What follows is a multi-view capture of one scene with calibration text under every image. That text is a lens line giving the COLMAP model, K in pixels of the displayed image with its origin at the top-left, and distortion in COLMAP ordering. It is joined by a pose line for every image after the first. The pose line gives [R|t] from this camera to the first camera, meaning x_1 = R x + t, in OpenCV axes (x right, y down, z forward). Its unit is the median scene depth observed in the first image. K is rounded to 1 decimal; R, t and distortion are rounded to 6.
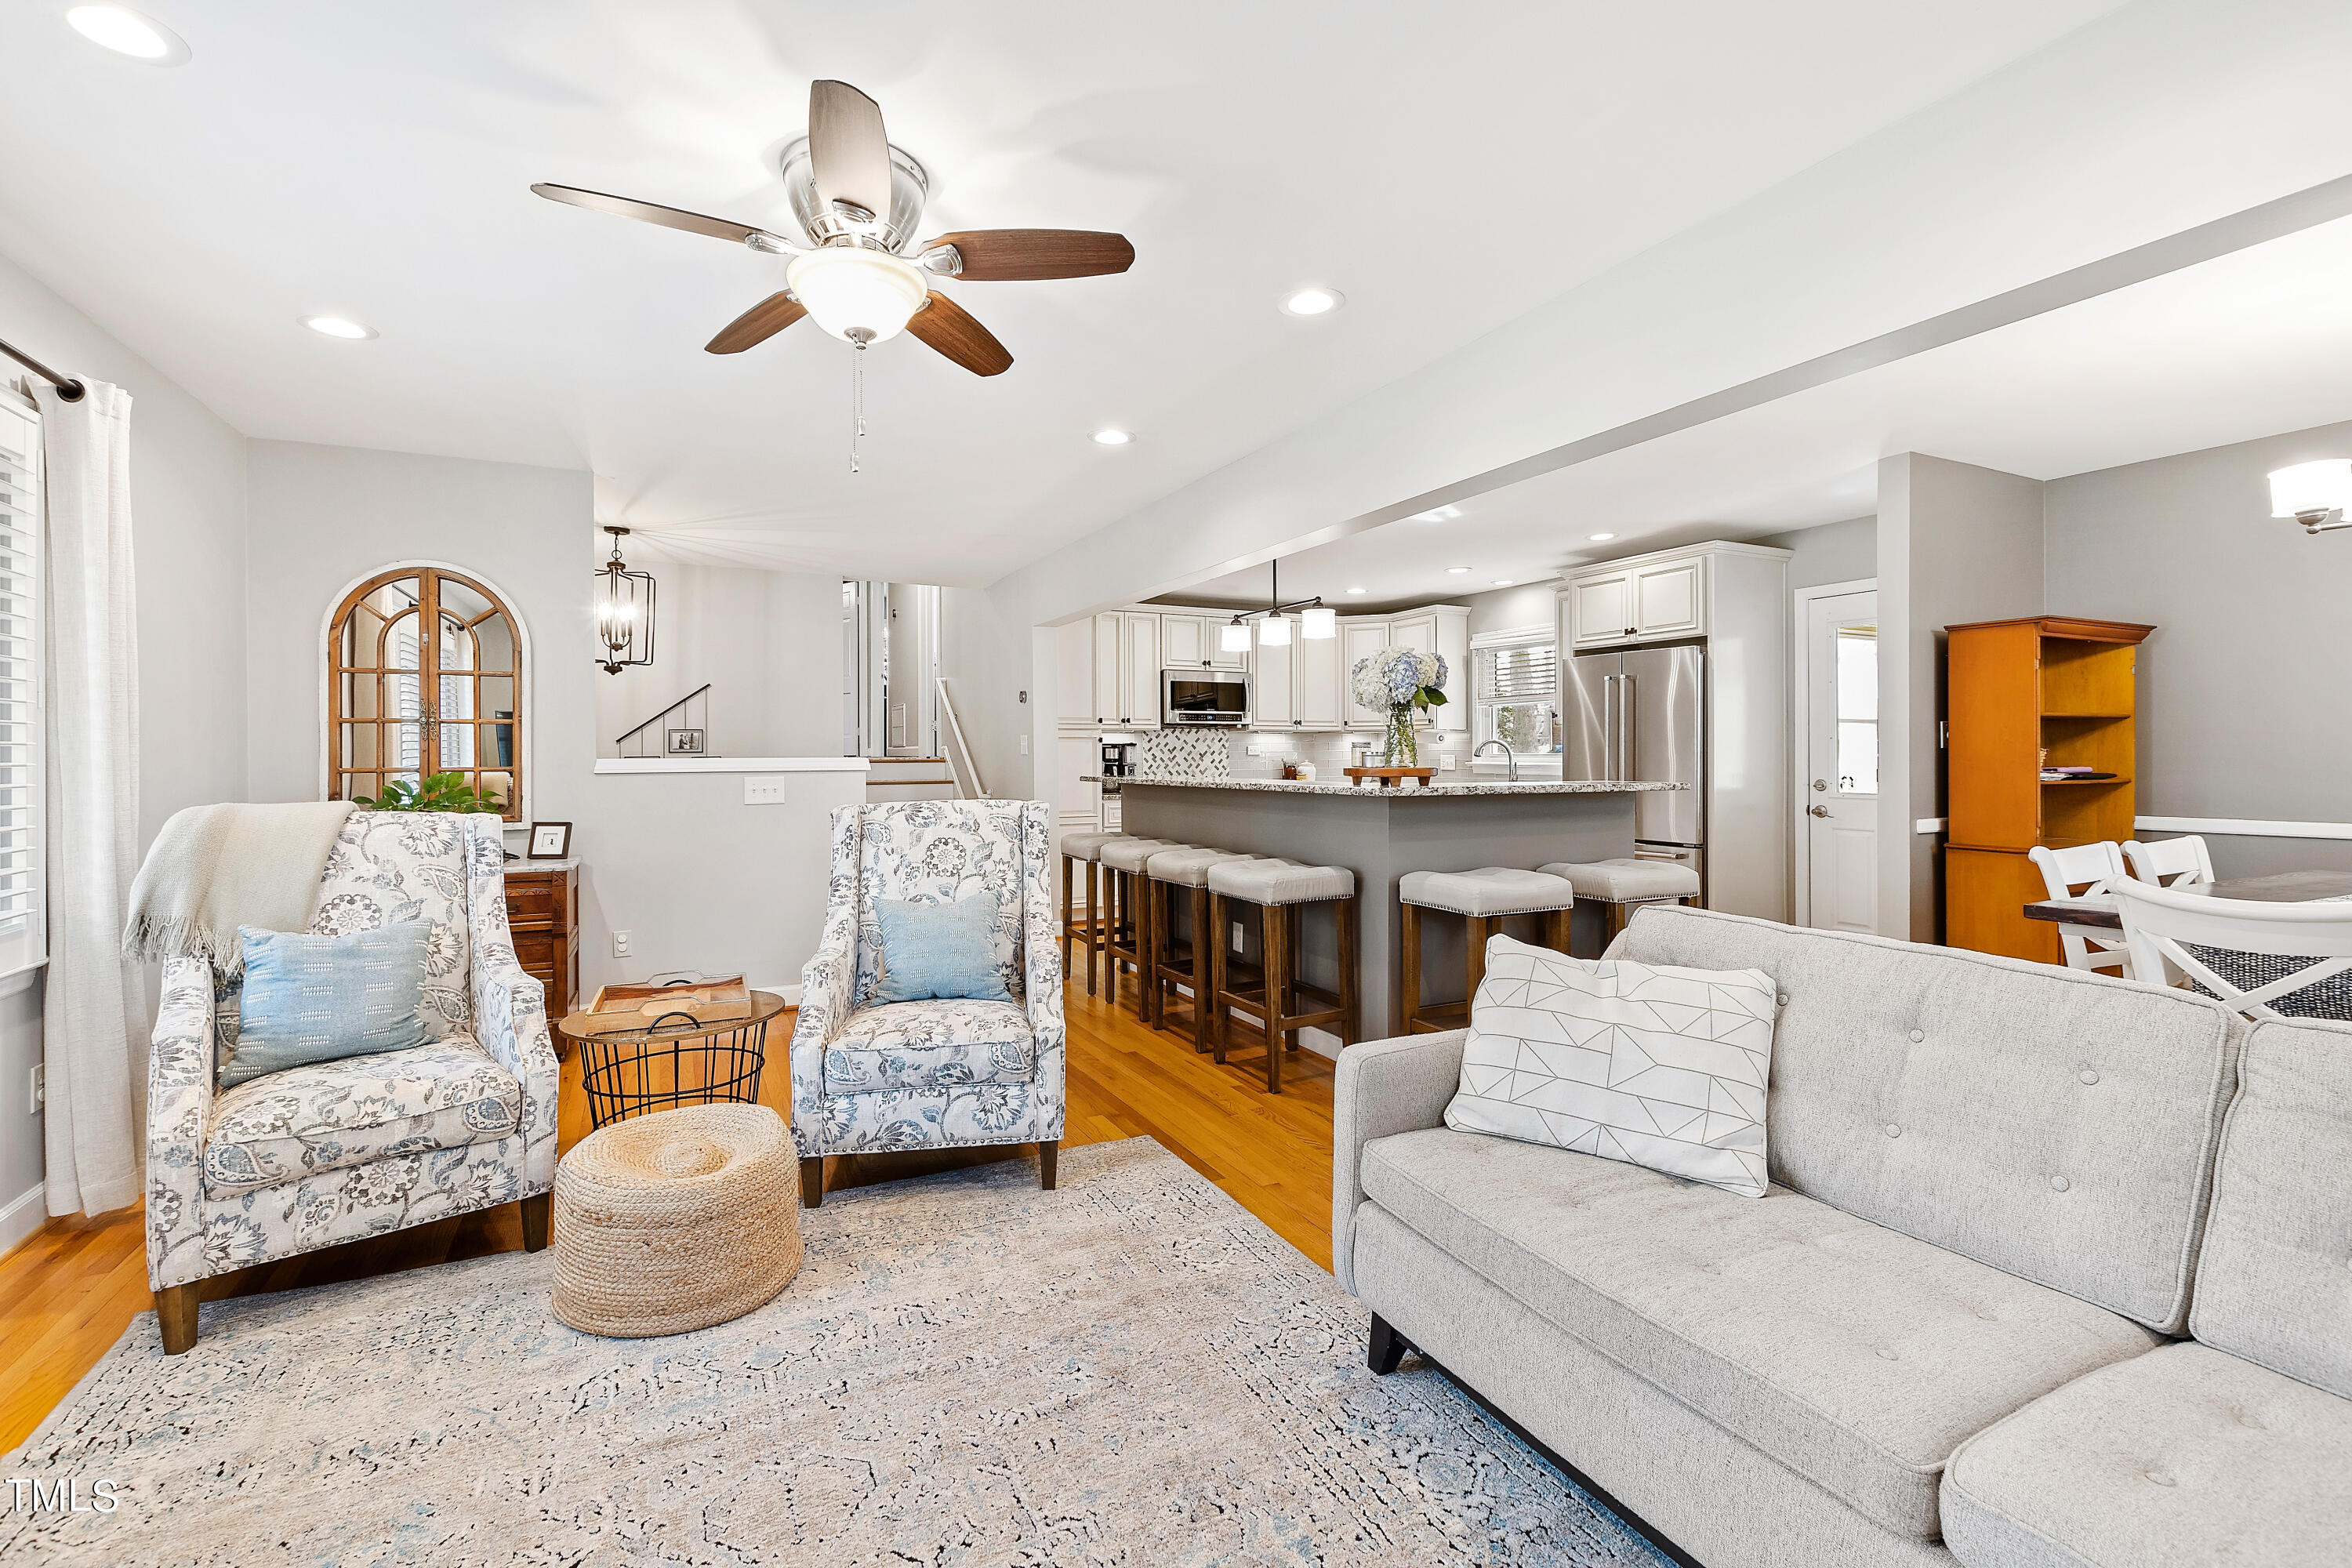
lens RADIAL K [[1022.7, 0, 1157.6], [0, 1022.7, 761.7], [0, 0, 1]] dist [0.002071, 0.000059]
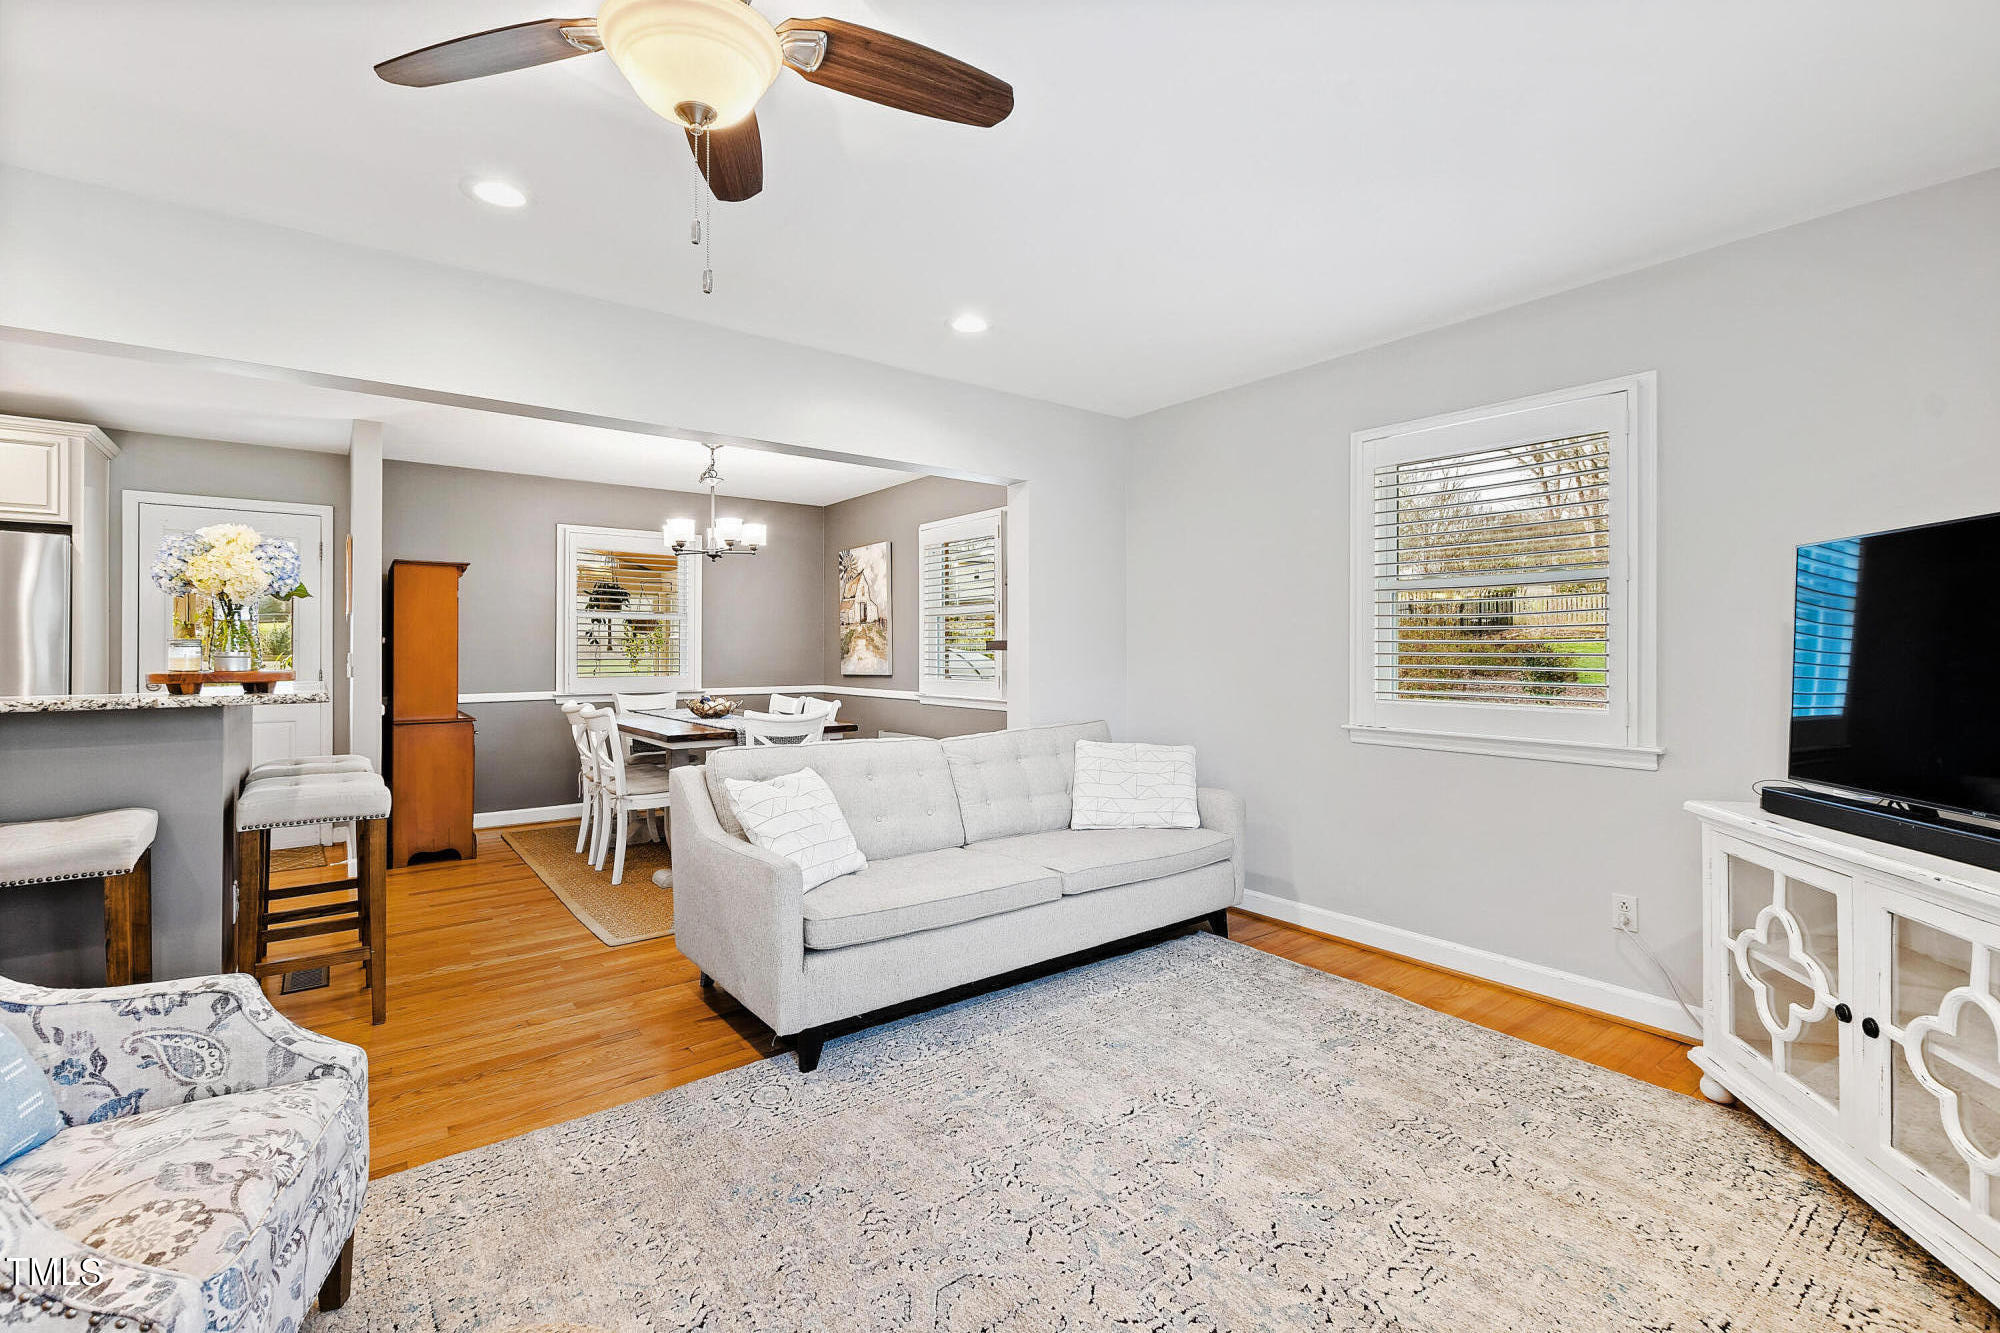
lens RADIAL K [[869.5, 0, 992.7], [0, 869.5, 652.2], [0, 0, 1]] dist [0.017243, -0.009405]
pose [[-0.197620, 0.002303, 0.980276, -0.359779], [0.007217, 0.999974, -0.000894, -0.002966], [-0.980252, 0.006898, -0.197631, 0.328039]]
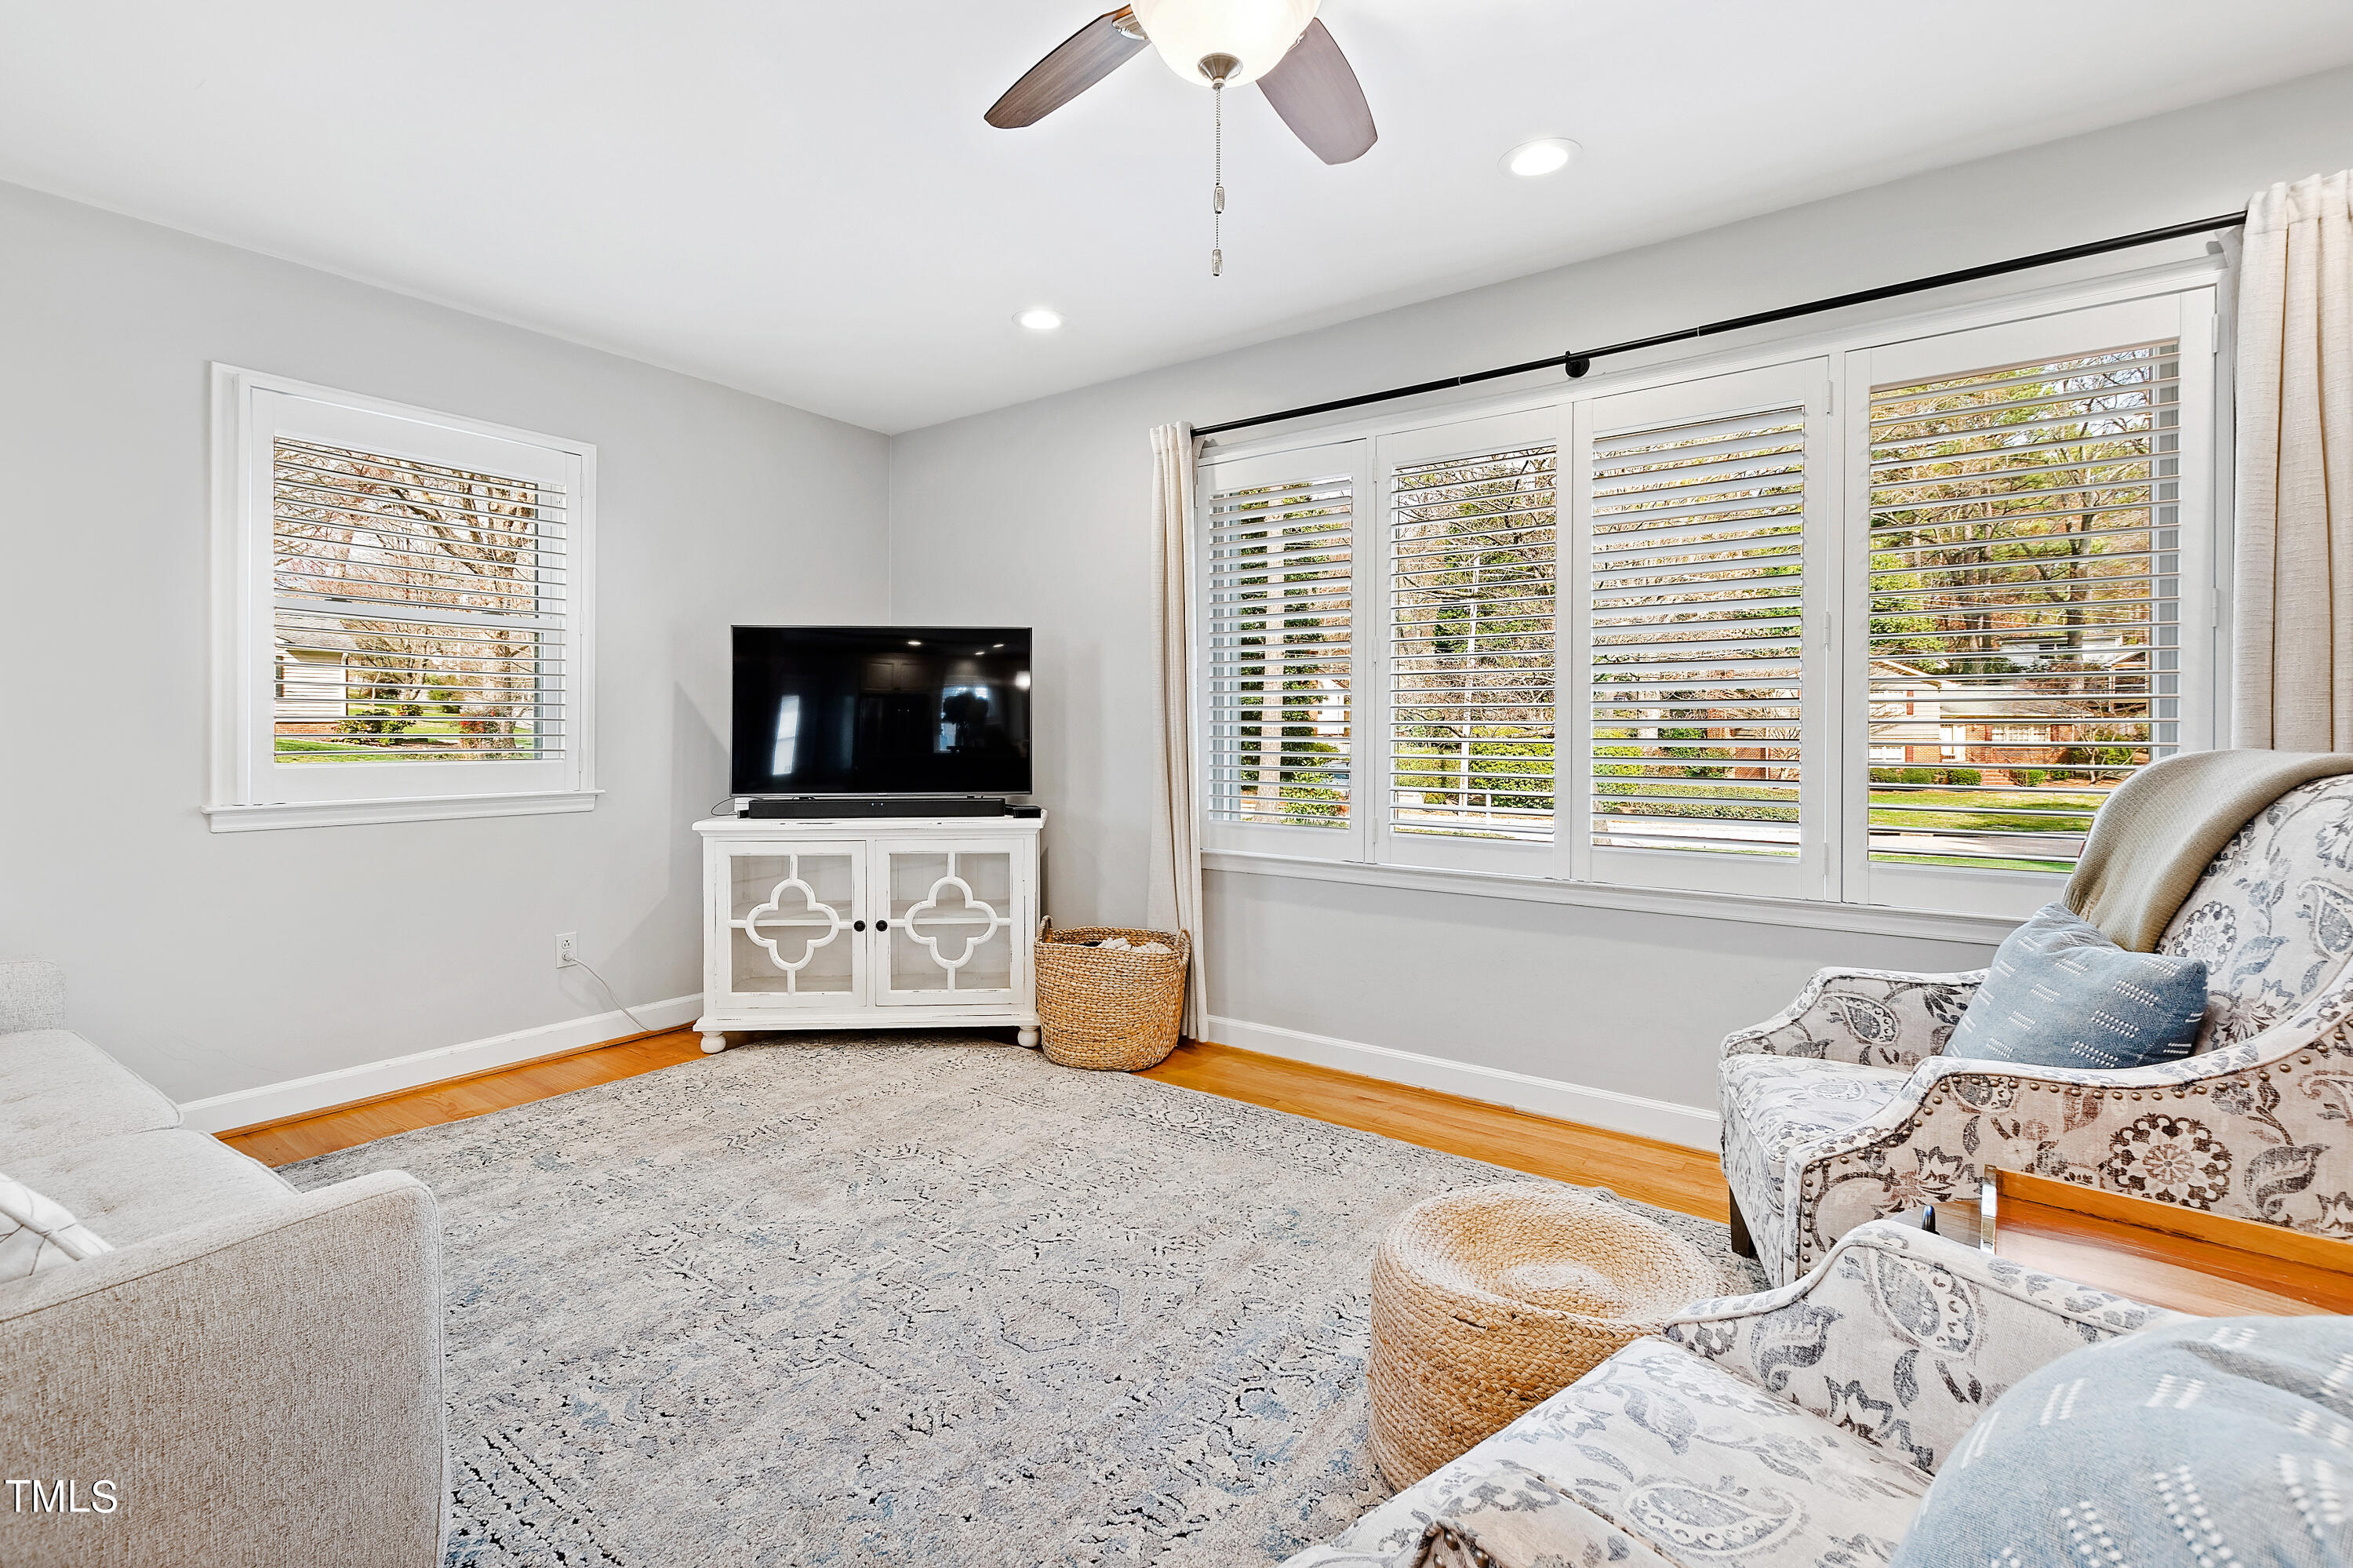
lens RADIAL K [[1054.9, 0, 1133.6], [0, 1054.9, 732.4], [0, 0, 1]] dist [-0.000072, -0.000186]
pose [[-0.890091, 0.006247, -0.455740, 0.031924], [0.000854, 0.999927, 0.012038, 0.009722], [0.455782, 0.010326, -0.890032, 0.585598]]
